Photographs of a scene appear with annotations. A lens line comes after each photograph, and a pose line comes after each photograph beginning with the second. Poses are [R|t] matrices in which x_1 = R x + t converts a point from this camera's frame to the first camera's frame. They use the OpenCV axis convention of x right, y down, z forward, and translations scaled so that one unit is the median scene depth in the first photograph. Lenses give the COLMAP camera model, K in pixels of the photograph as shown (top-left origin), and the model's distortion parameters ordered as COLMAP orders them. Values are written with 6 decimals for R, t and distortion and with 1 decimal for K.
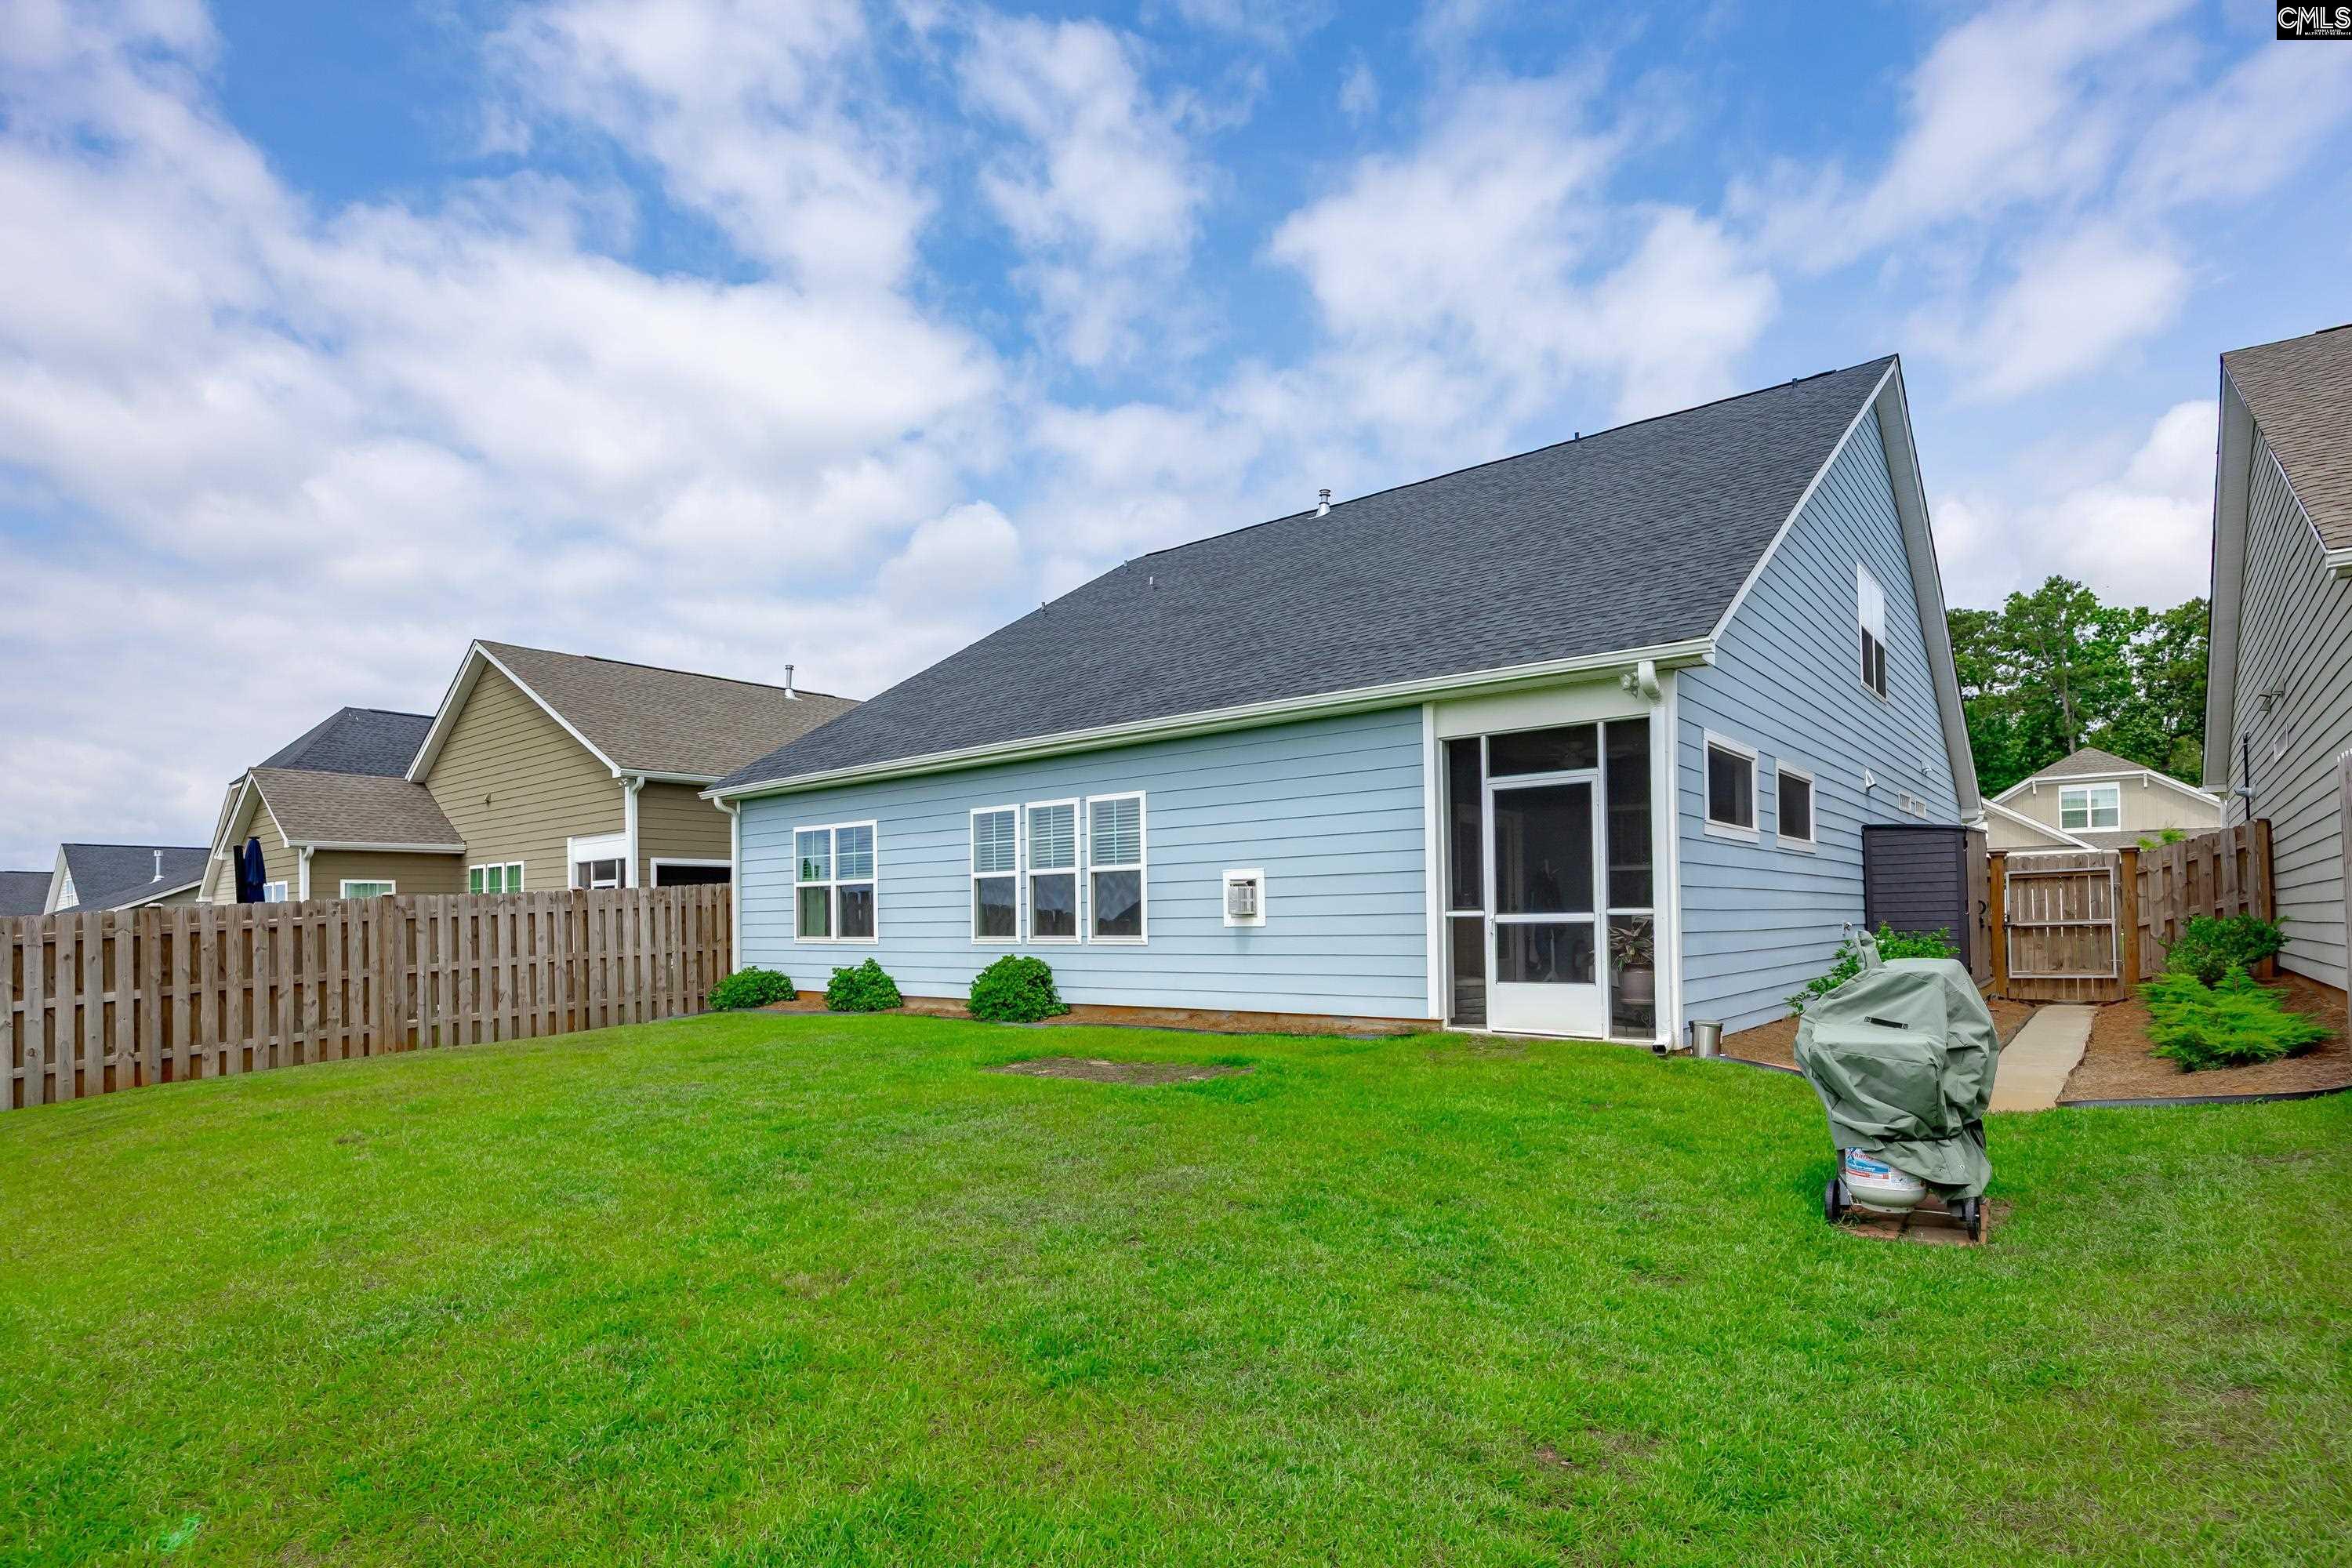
lens RADIAL K [[1205.8, 0, 1176.8], [0, 1205.8, 883.9], [0, 0, 1]] dist [-0.019147, 0.000641]
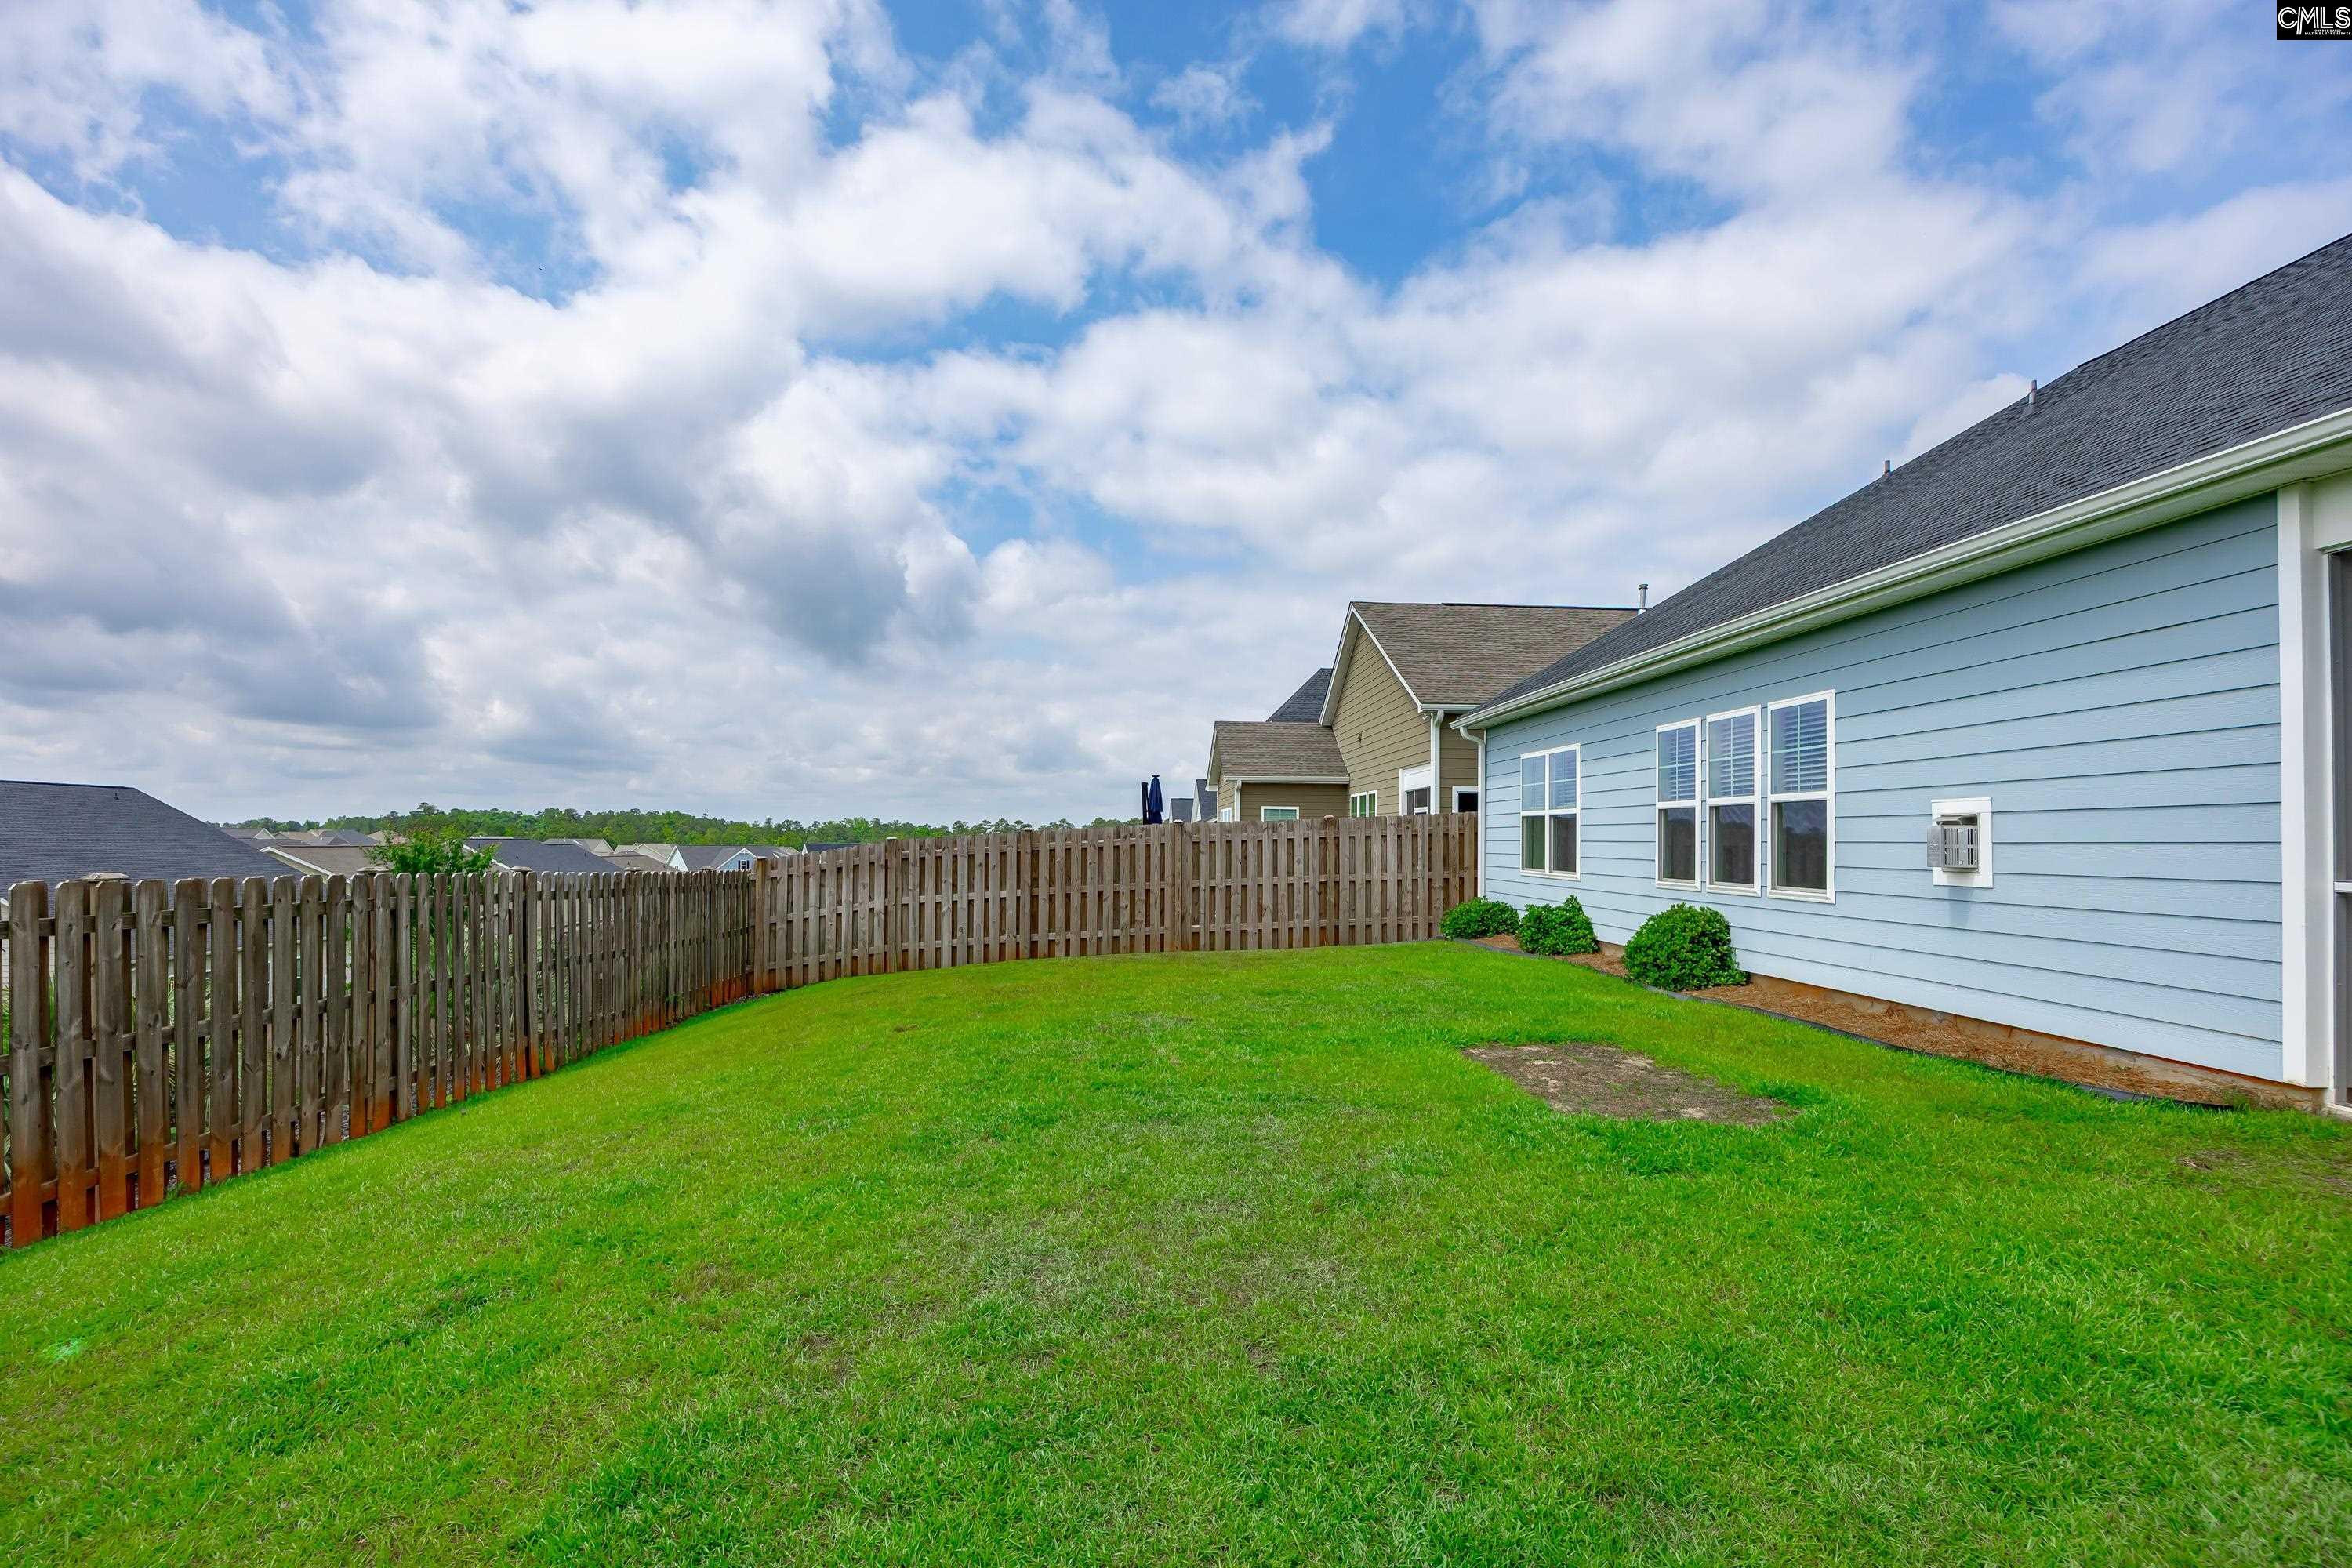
lens RADIAL K [[1097.8, 0, 1176.0], [0, 1097.8, 784.0], [0, 0, 1]] dist [-0.030342, -0.000803]
pose [[0.660002, -0.015847, -0.751096, 0.171268], [0.002748, 0.999822, -0.018680, -0.008277], [0.751259, 0.010264, 0.659928, 0.233213]]
